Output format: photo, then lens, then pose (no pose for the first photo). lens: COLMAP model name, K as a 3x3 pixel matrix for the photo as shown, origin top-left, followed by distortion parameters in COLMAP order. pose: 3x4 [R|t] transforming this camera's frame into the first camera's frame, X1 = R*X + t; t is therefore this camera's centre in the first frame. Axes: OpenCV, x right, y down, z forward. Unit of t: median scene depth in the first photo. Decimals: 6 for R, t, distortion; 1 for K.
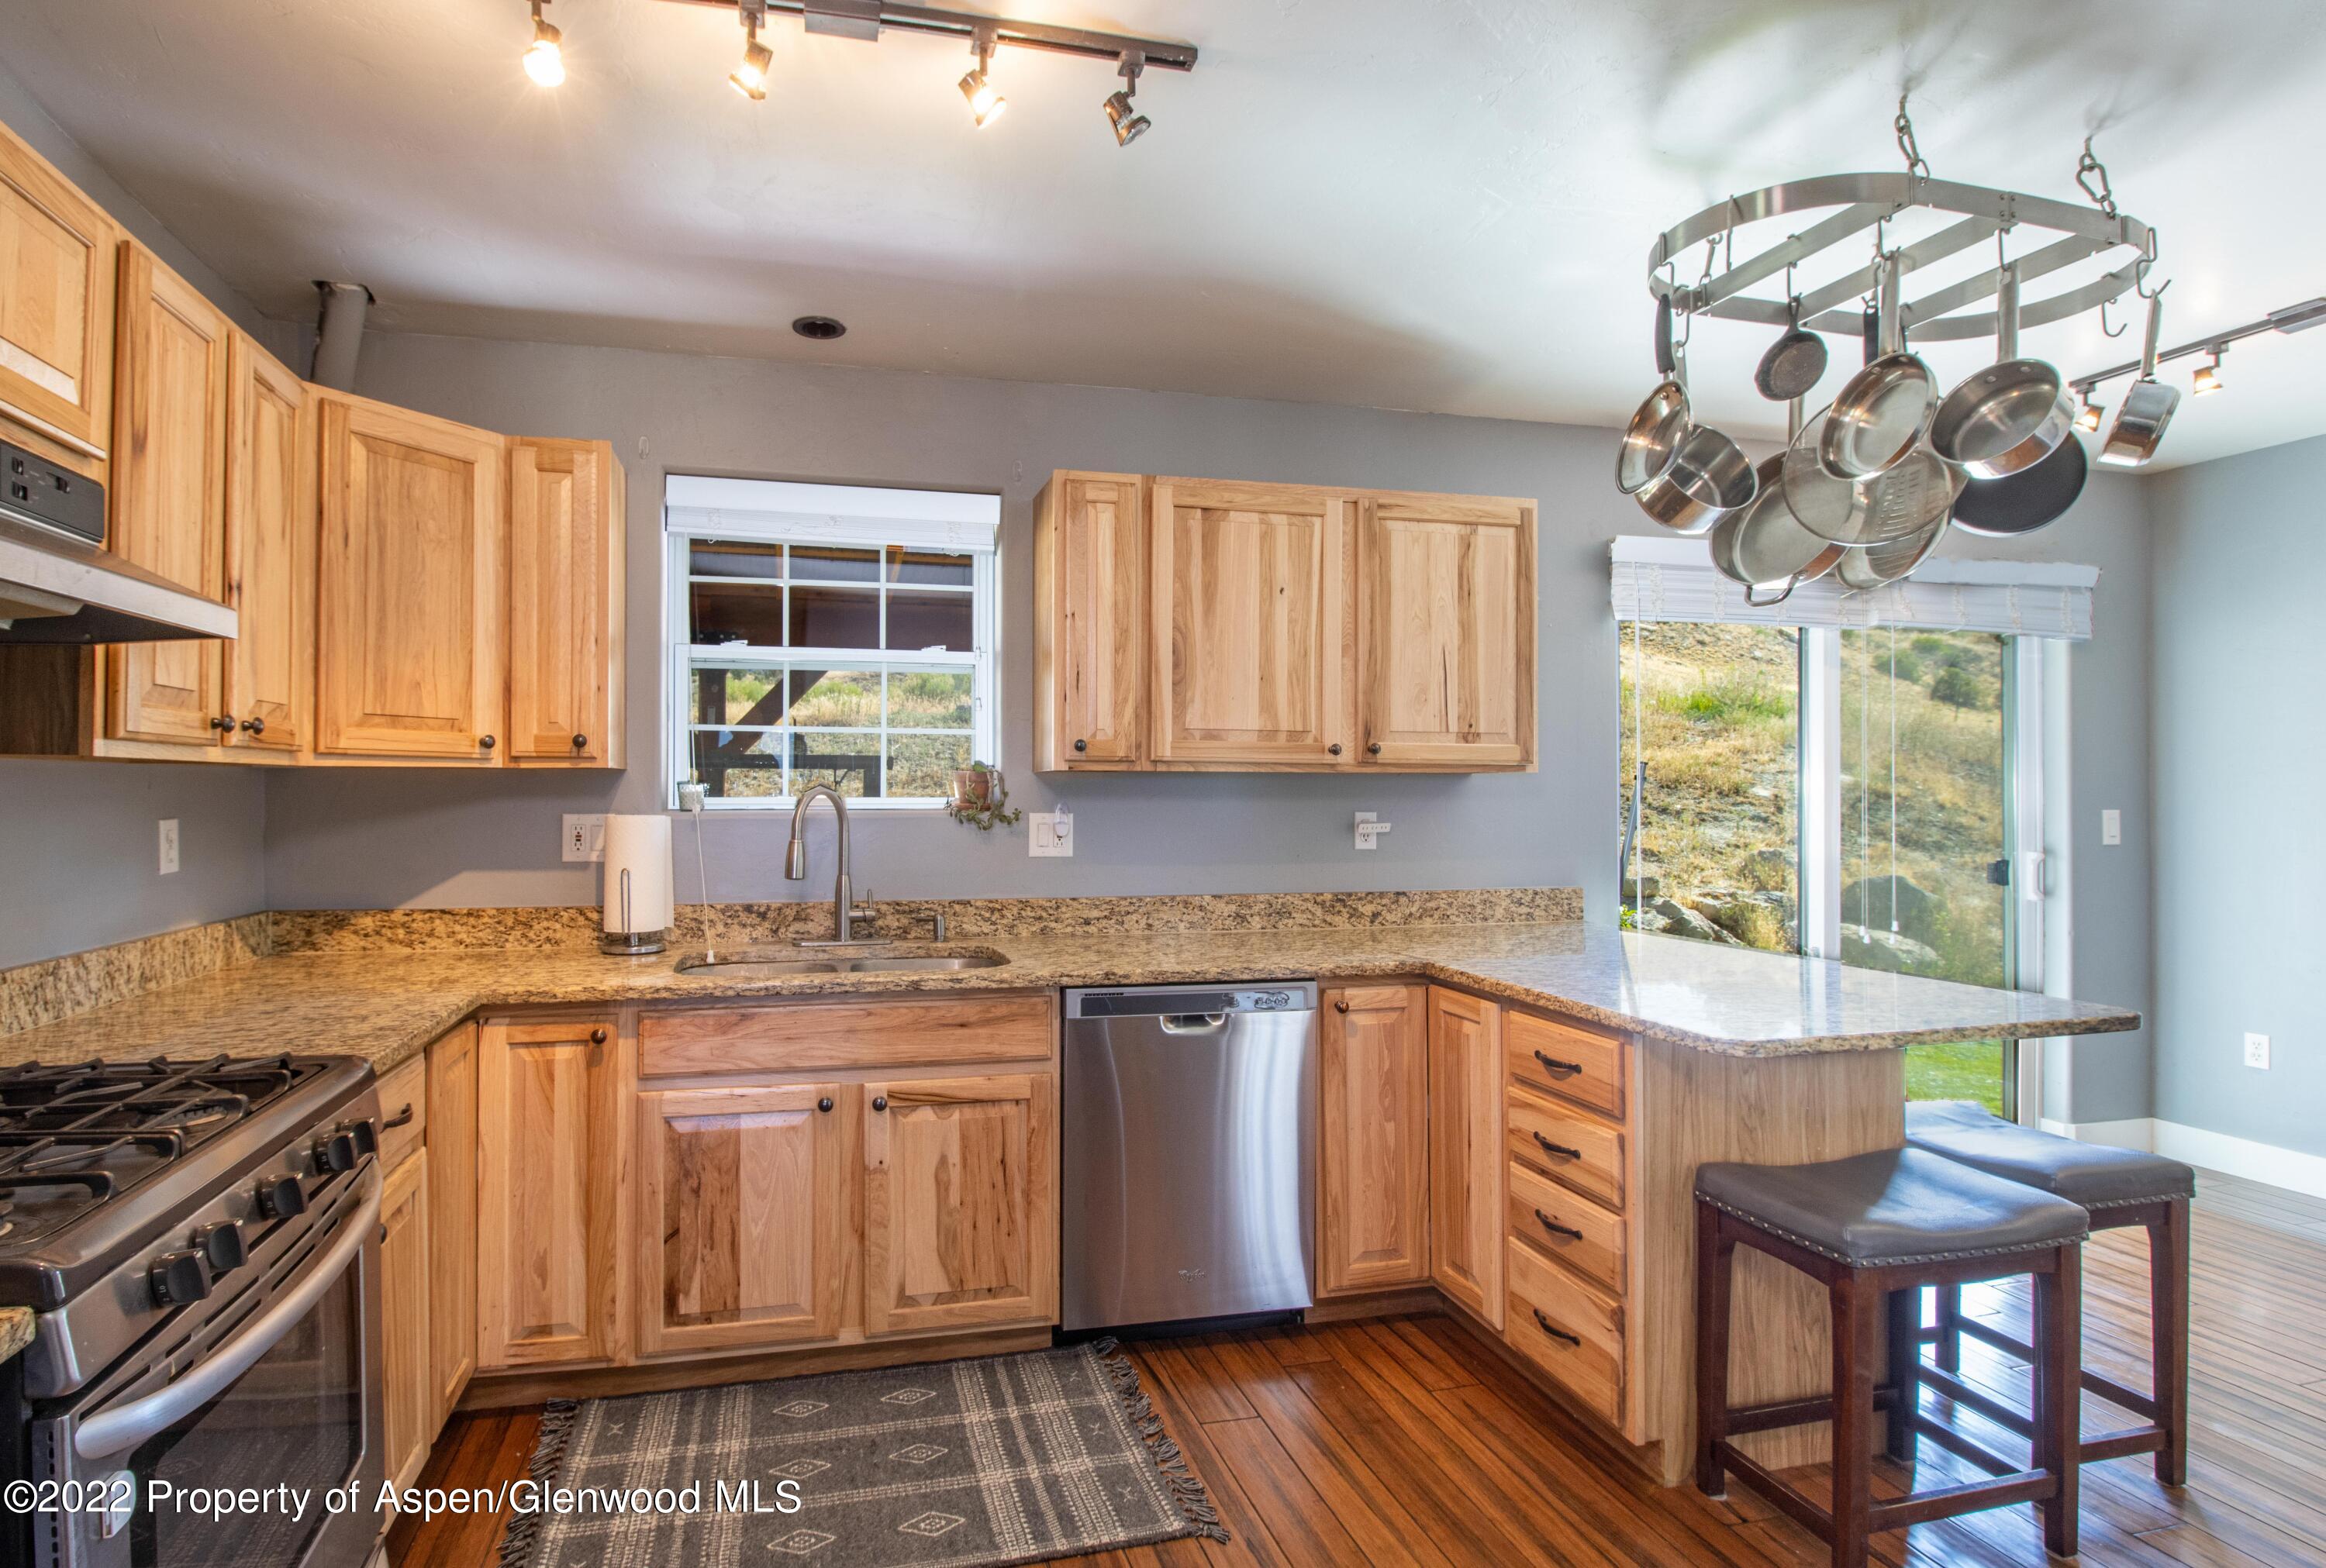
lens RADIAL K [[1204.0, 0, 1160.4], [0, 1204.0, 771.4], [0, 0, 1]] dist [-0.013221, -0.000976]
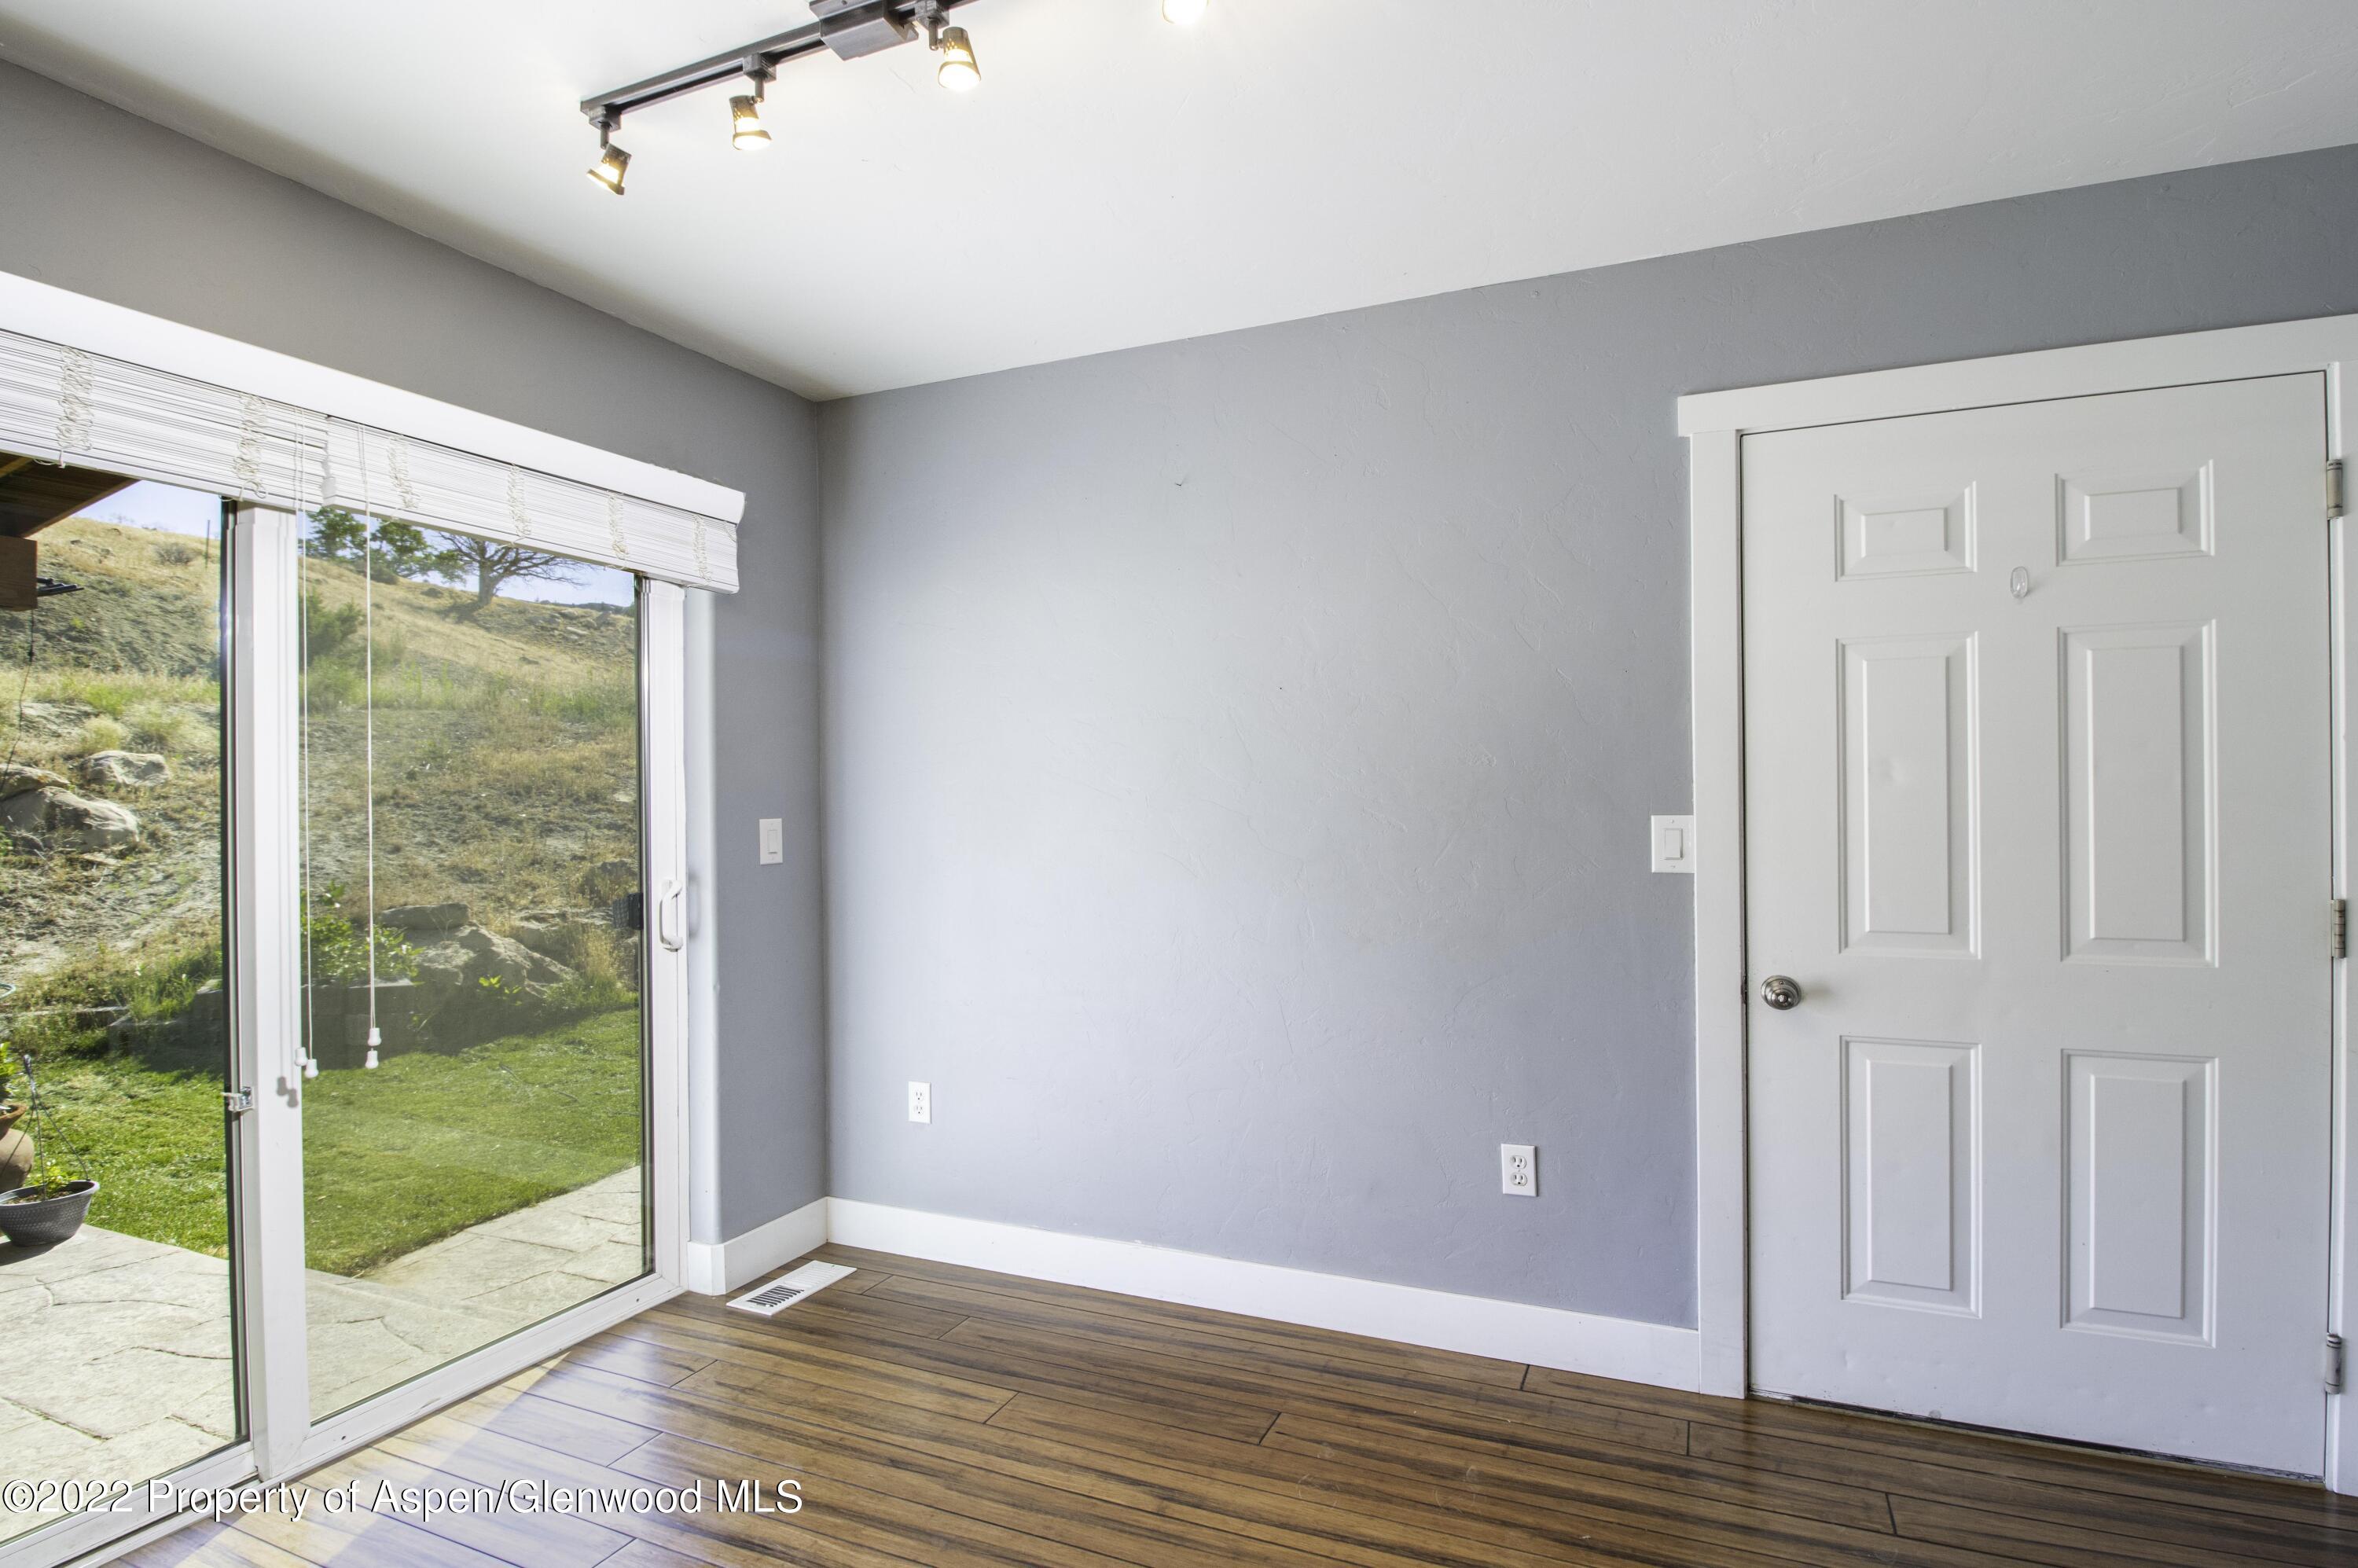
lens RADIAL K [[1220.7, 0, 1175.7], [0, 1220.7, 792.5], [0, 0, 1]] dist [-0.013221, -0.000976]
pose [[0.652491, -0.011627, 0.757708, 0.096087], [0.002100, 0.999906, 0.013536, 0.001349], [-0.757794, -0.007241, 0.652454, 0.074575]]
